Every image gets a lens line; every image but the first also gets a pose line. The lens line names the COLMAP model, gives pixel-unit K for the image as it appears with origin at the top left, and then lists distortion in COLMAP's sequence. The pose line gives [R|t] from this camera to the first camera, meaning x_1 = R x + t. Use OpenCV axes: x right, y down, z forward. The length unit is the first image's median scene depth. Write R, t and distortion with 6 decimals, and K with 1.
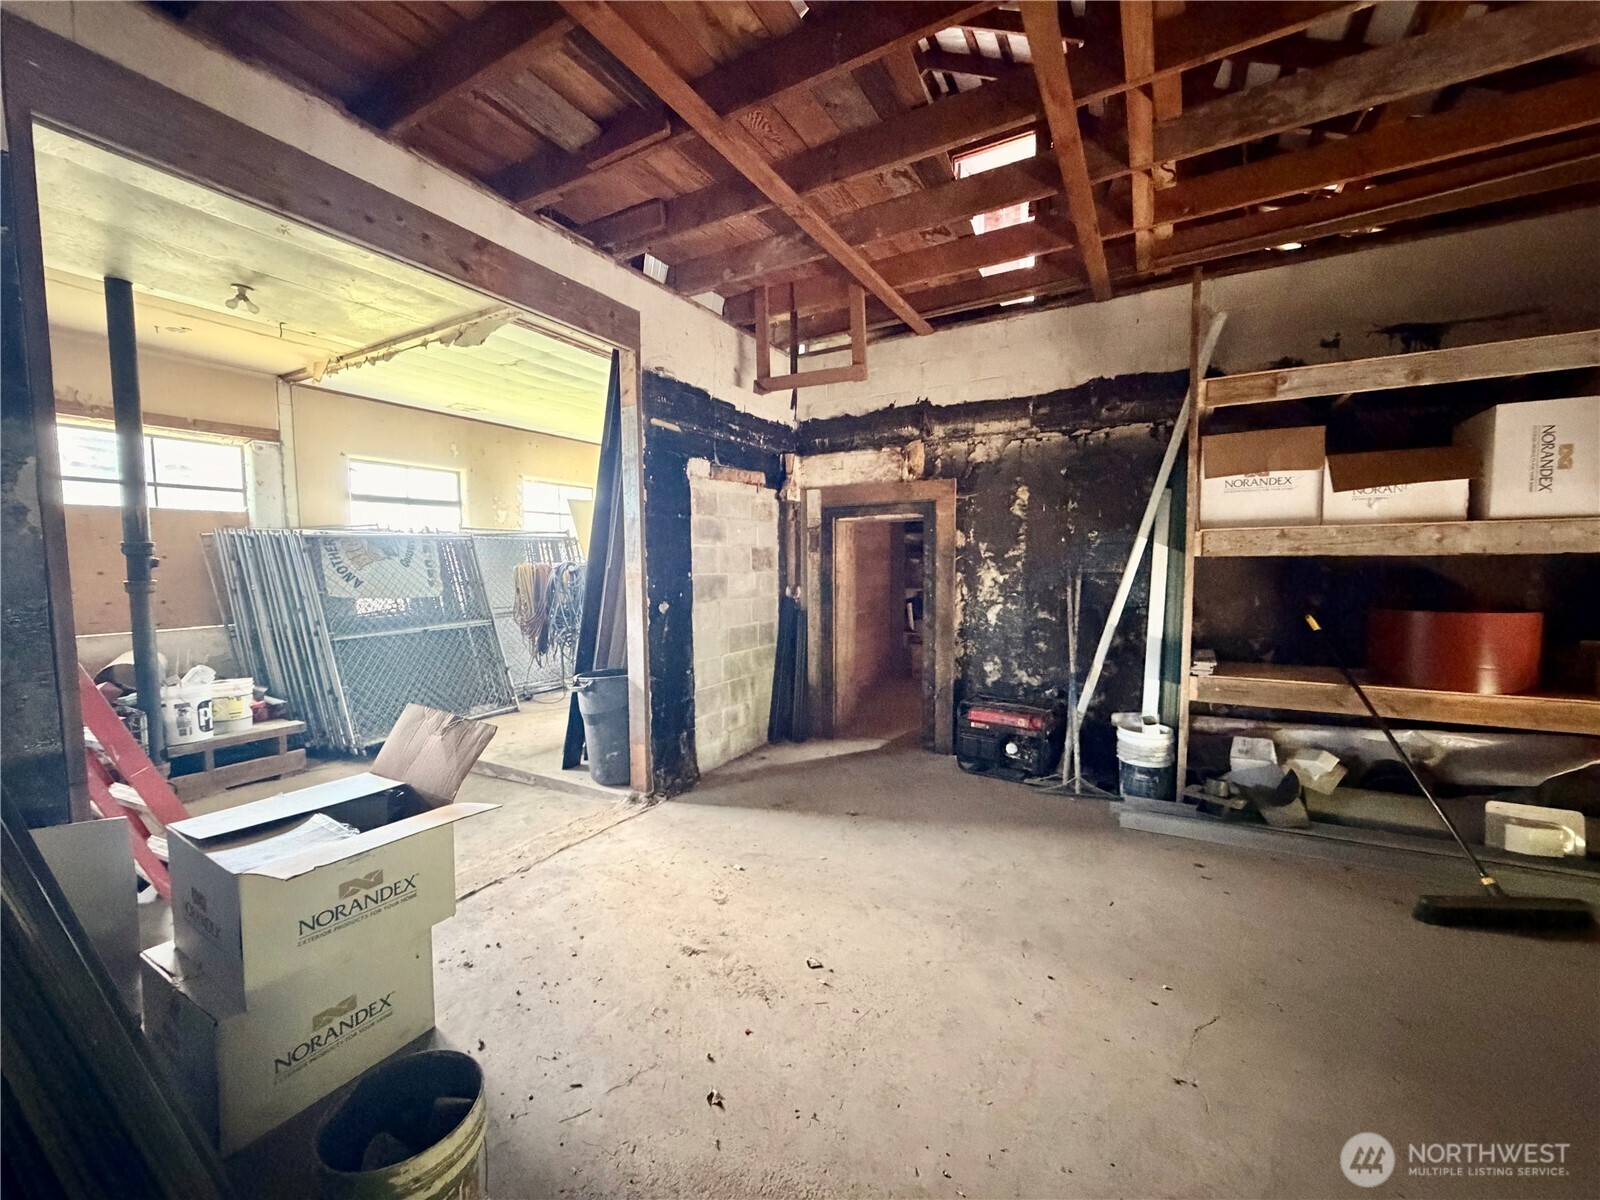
lens RADIAL K [[636.7, 0, 793.2], [0, 636.7, 599.8], [0, 0, 1]] dist [-0.001678, 0.000434]
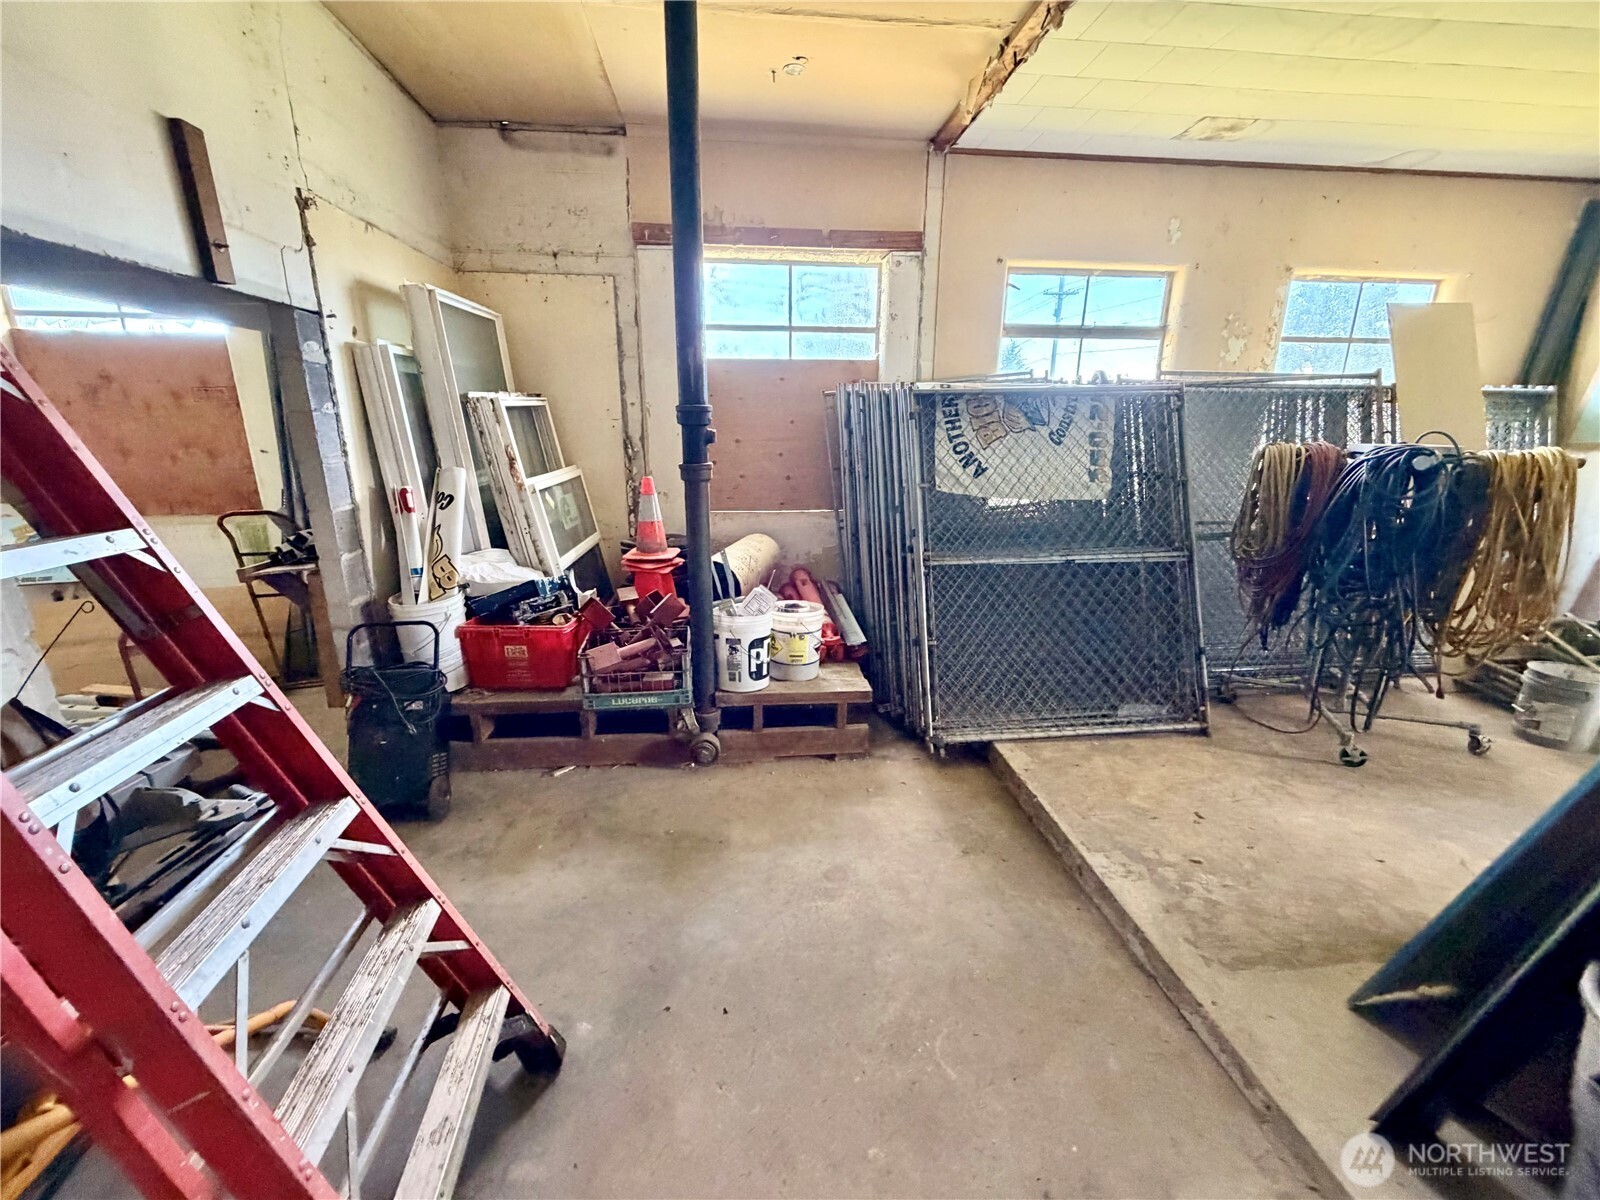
lens RADIAL K [[636.7, 0, 799.0], [0, 636.7, 600.5], [0, 0, 1]] dist [-0.001678, 0.000434]
pose [[0.584791, 0.235394, -0.776279, -0.354923], [-0.061359, 0.967065, 0.247024, -0.058912], [0.808860, -0.096826, 0.579974, 0.622805]]
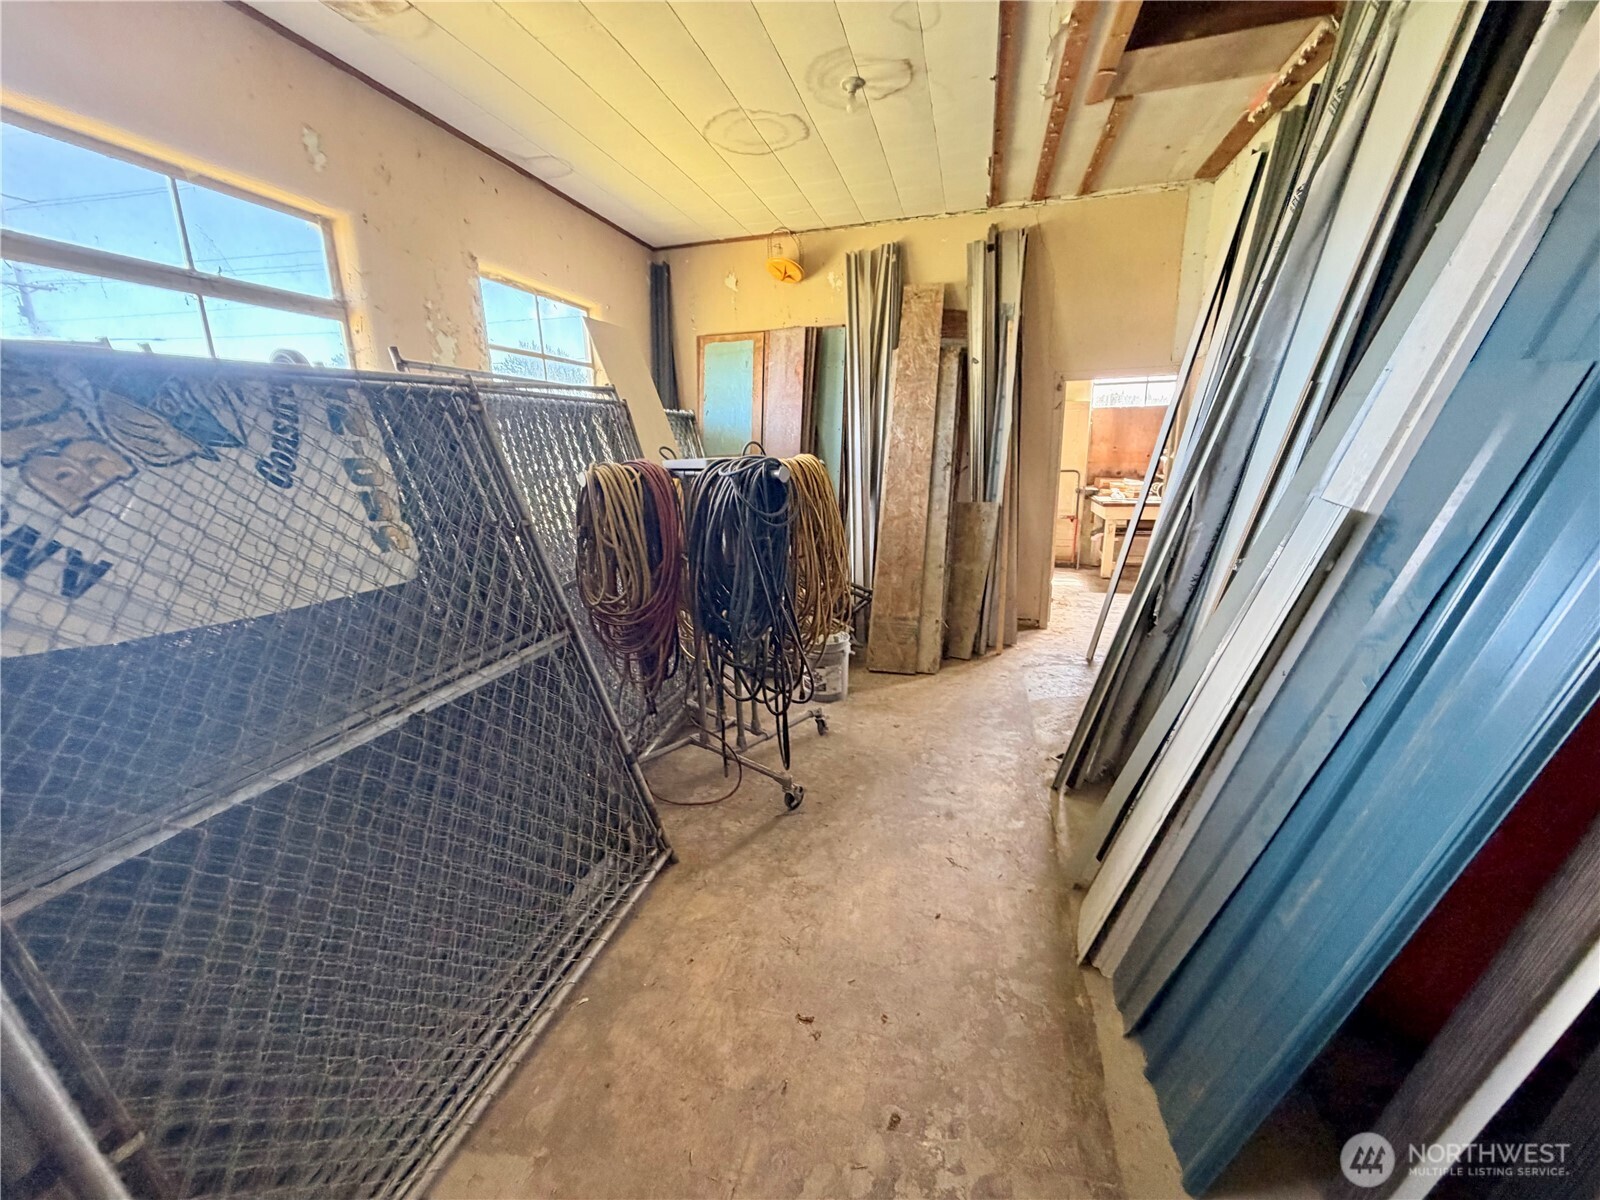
lens RADIAL K [[636.7, 0, 800.5], [0, 636.7, 598.8], [0, 0, 1]] dist [-0.001678, 0.000434]
pose [[0.966523, -0.070616, 0.246673, -0.633514], [0.027633, 0.984438, 0.173546, -0.062443], [-0.255089, -0.160920, 0.953433, 0.922547]]
